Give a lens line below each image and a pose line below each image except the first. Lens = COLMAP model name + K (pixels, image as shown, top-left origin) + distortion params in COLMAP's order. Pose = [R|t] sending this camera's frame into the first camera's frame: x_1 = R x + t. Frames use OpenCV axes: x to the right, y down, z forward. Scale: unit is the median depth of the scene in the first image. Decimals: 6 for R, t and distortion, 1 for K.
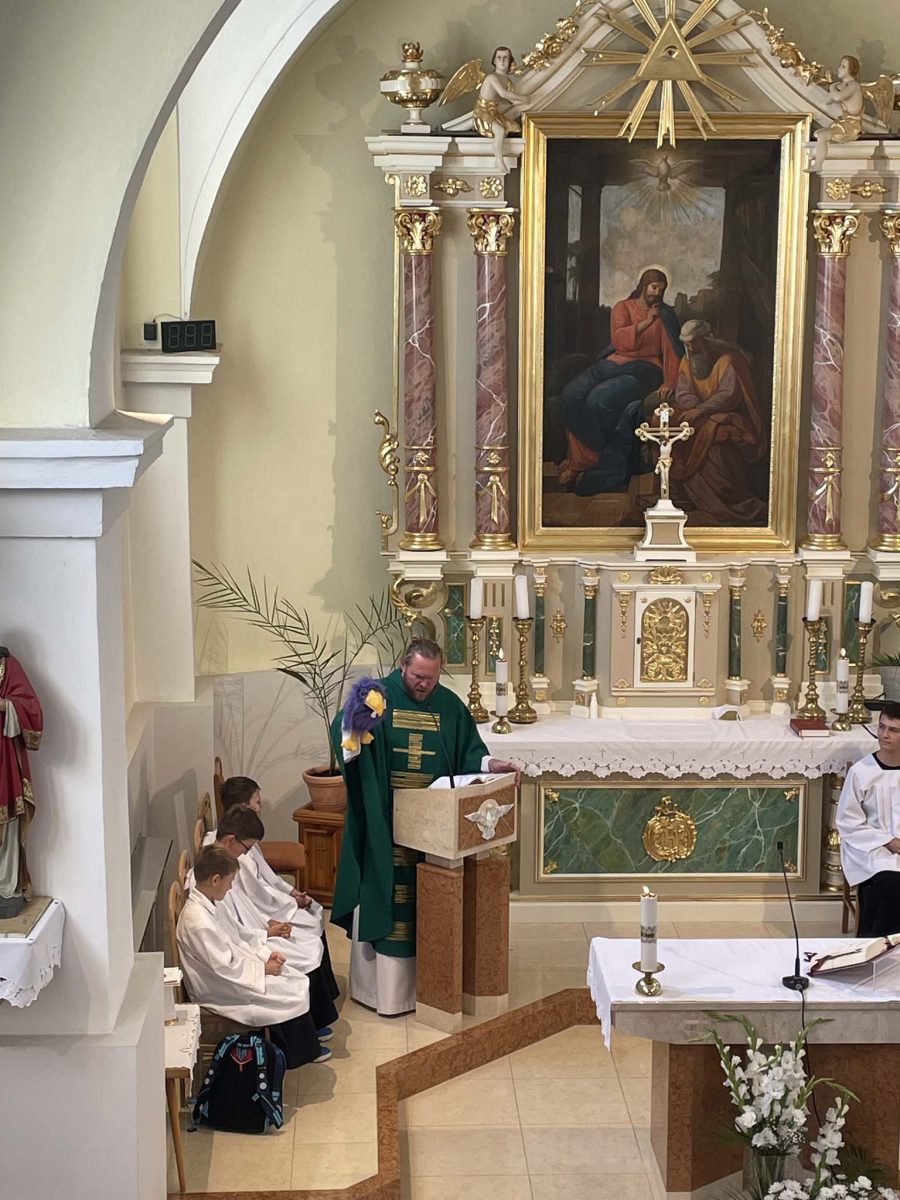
lens RADIAL K [[2093.0, 0, 476.8], [0, 2093.0, 596.1], [0, 0, 1]] dist [0.113391, 0.000000]
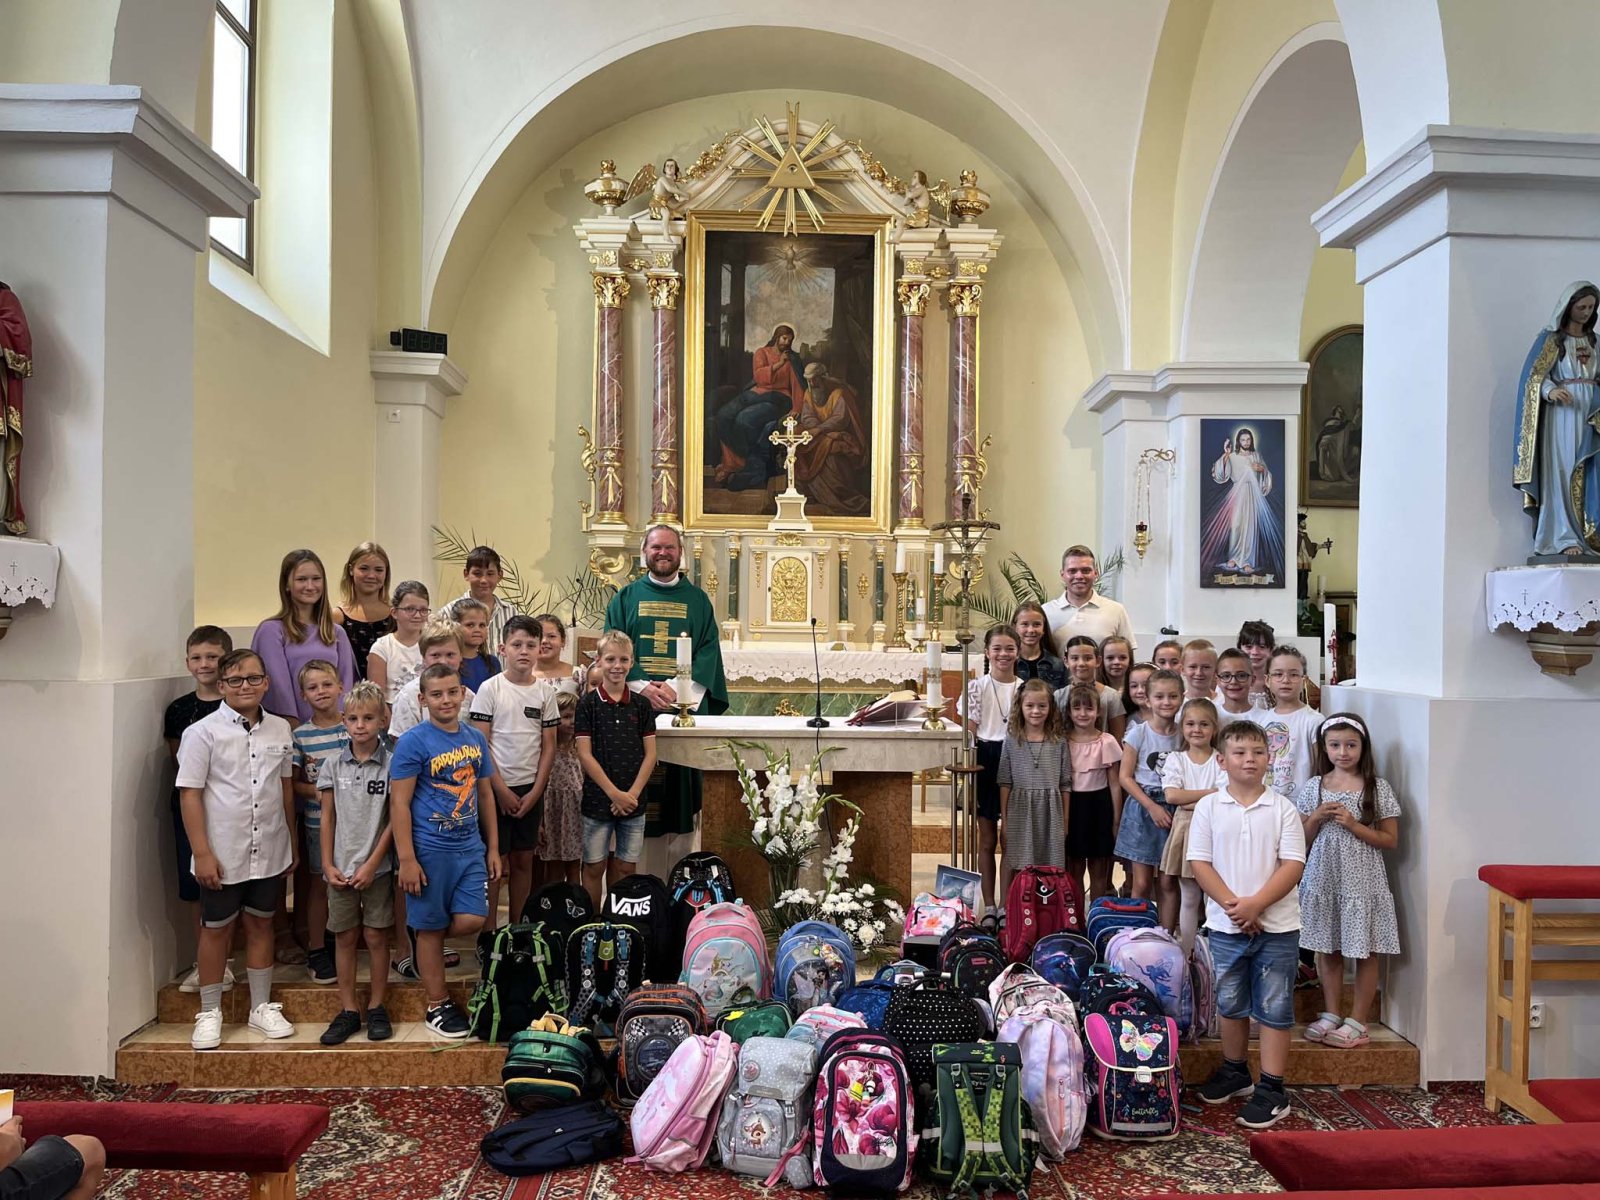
lens RADIAL K [[1201.2, 0, 819.5], [0, 1201.2, 620.2], [0, 0, 1]] dist [0.047883, -0.054335]
pose [[0.999974, 0.006951, -0.001998, 0.110396], [-0.007196, 0.983862, -0.178783, 0.175509], [0.000723, 0.178793, 0.983886, 0.258585]]
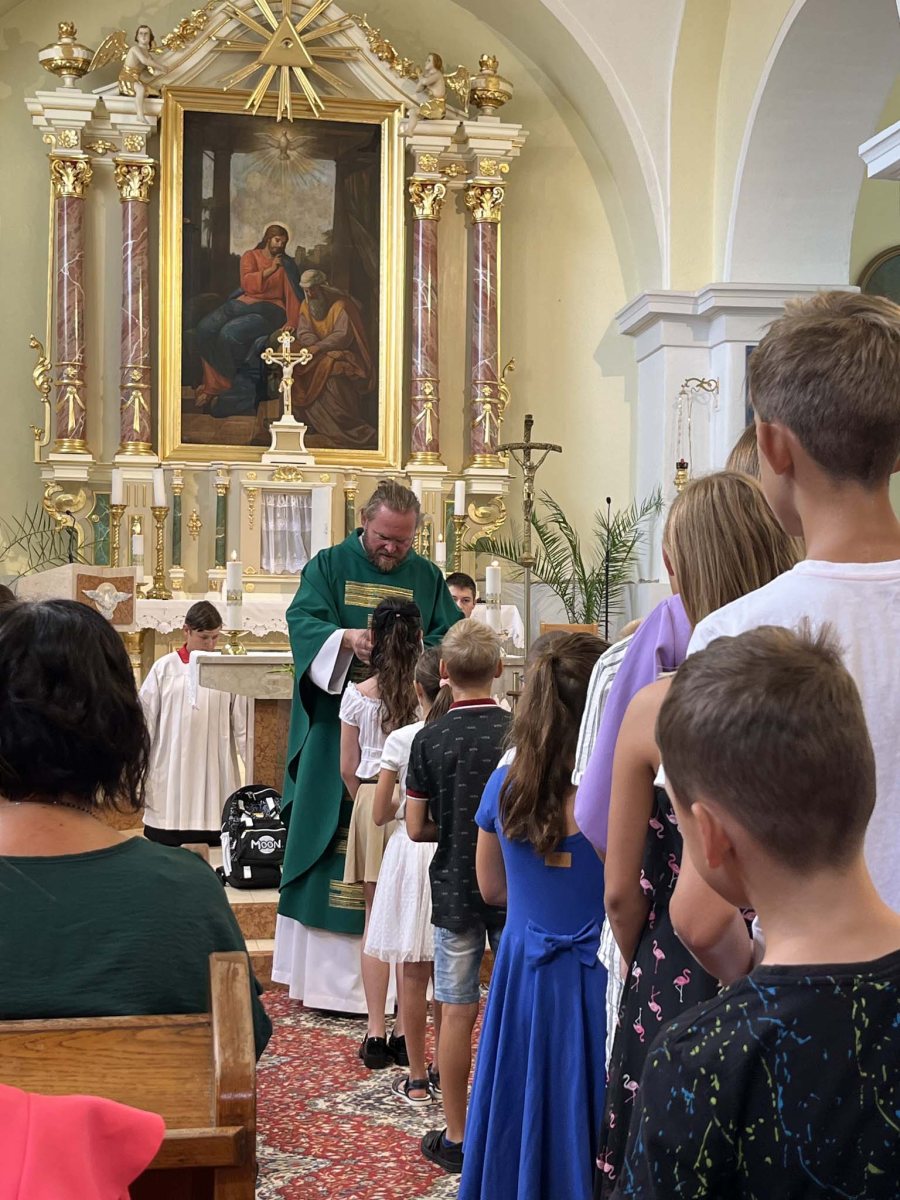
lens RADIAL K [[1664.6, 0, 458.8], [0, 1664.6, 599.0], [0, 0, 1]] dist [0.085517, 0.000000]
pose [[0.989557, 0.007056, 0.143967, 0.051701], [0.020338, 0.981973, -0.187922, 0.229097], [-0.142697, 0.188887, 0.971576, 0.112929]]
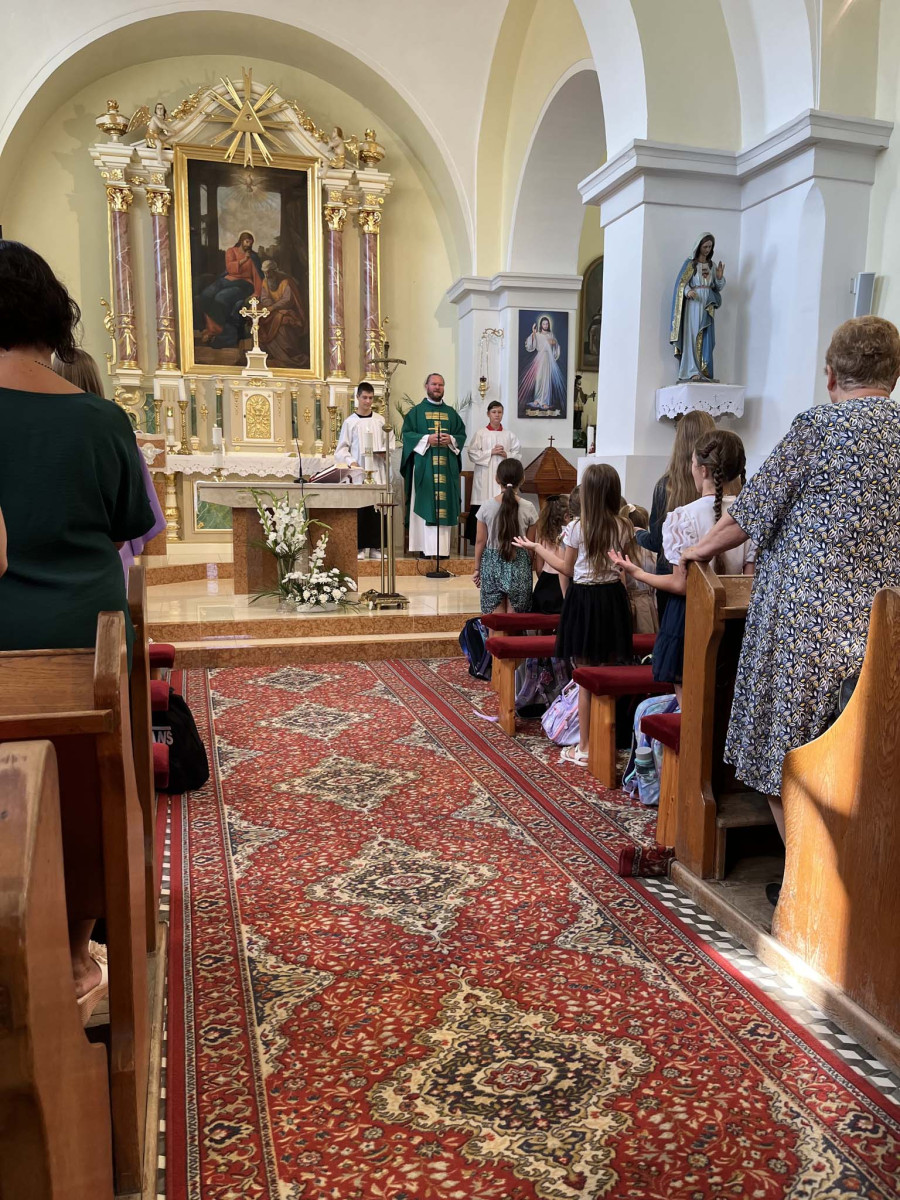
lens RADIAL K [[900.9, 0, 452.4], [0, 900.9, 607.6], [0, 0, 1]] dist [0.047883, -0.054335]
pose [[0.974089, -0.029105, 0.224283, 0.071106], [0.037185, 0.998800, -0.031886, 0.236861], [-0.223086, 0.039400, 0.974002, 0.127838]]
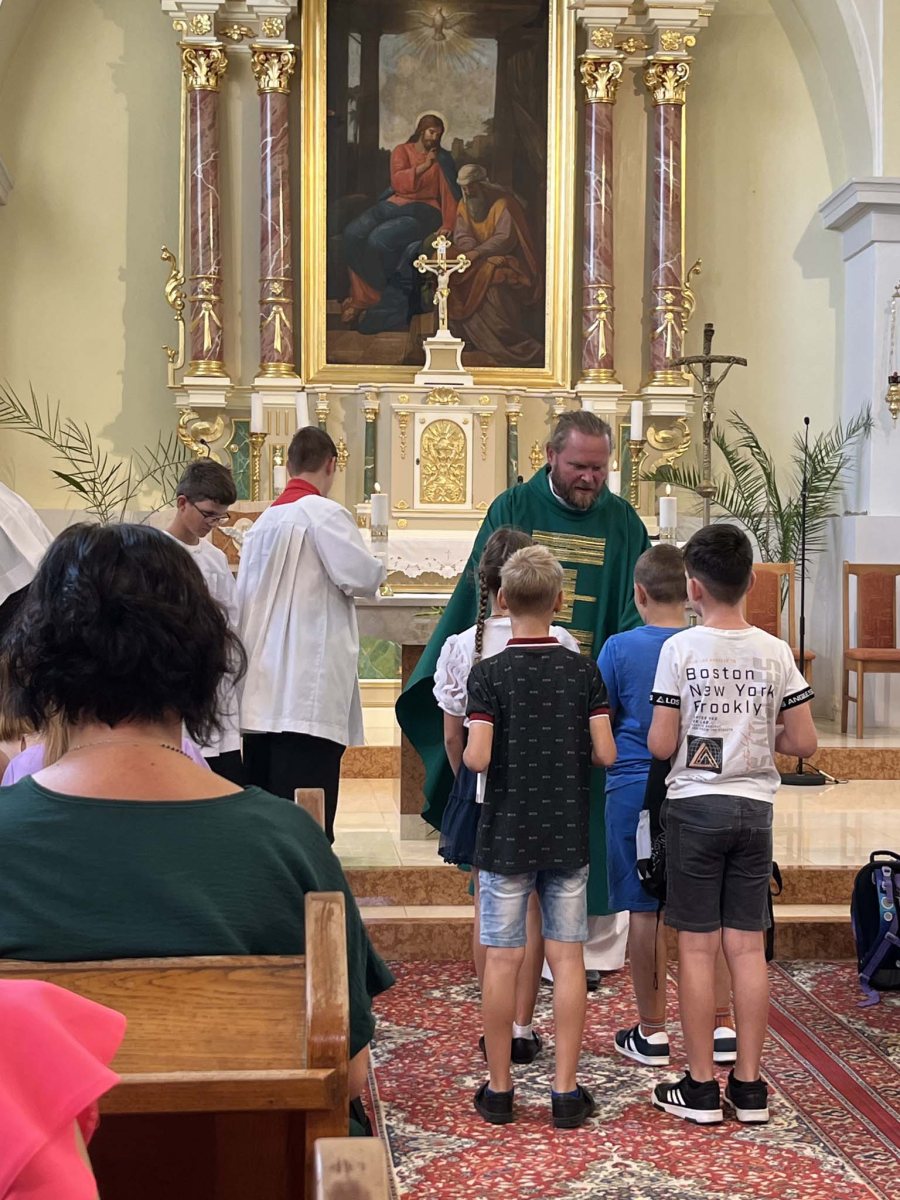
lens RADIAL K [[1876.0, 0, 455.4], [0, 1876.0, 618.6], [0, 0, 1]] dist [0.089255, 0.000000]
pose [[0.999126, 0.000840, 0.041790, 0.057309], [0.005341, 0.989038, -0.147566, 0.232103], [-0.041456, 0.147660, 0.988169, 0.106361]]
